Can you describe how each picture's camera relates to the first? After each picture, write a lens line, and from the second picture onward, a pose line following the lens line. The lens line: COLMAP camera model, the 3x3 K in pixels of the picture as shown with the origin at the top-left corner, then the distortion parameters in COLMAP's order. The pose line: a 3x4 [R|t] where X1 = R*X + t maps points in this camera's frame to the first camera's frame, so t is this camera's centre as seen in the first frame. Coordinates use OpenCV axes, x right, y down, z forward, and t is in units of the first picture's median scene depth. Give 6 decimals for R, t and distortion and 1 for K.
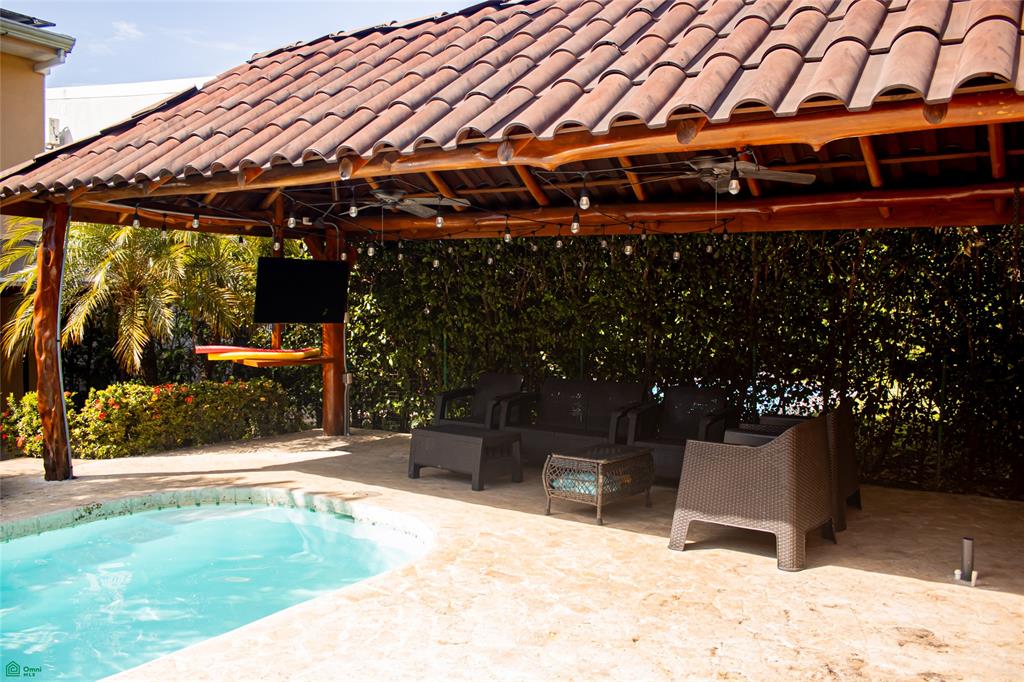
lens RADIAL K [[843.6, 0, 494.7], [0, 843.6, 347.6], [0, 0, 1]] dist [-0.154039, 0.125759]
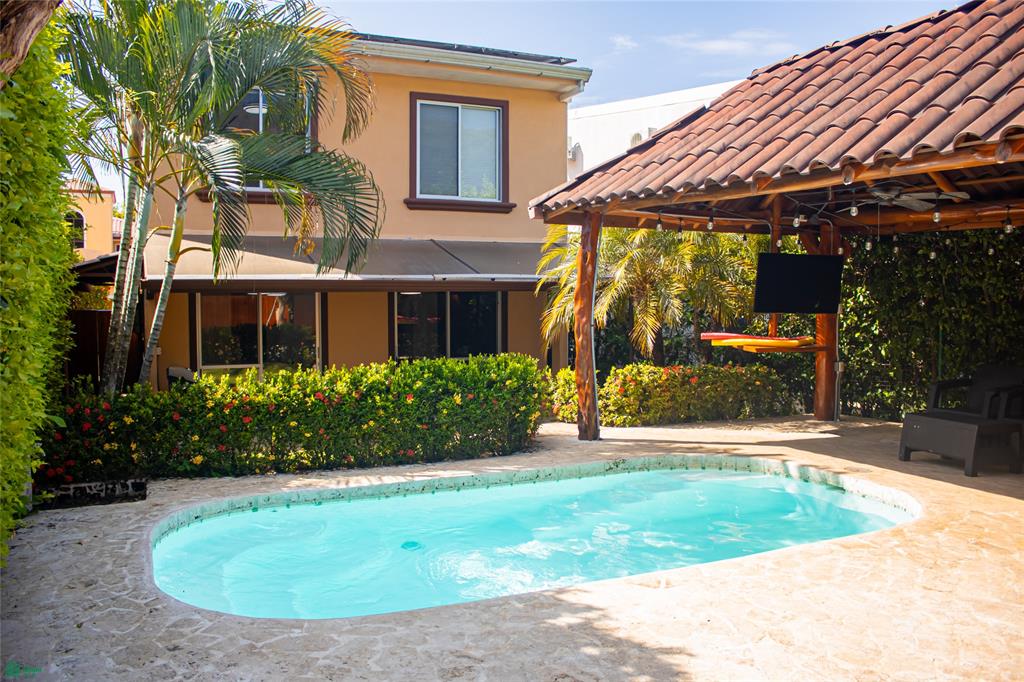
lens RADIAL K [[843.6, 0, 494.7], [0, 843.6, 347.6], [0, 0, 1]] dist [-0.154039, 0.125759]
pose [[0.846805, 0.022710, -0.531419, 0.009498], [-0.019747, 0.999742, 0.011257, 0.013540], [0.531537, 0.000962, 0.847034, -0.142233]]
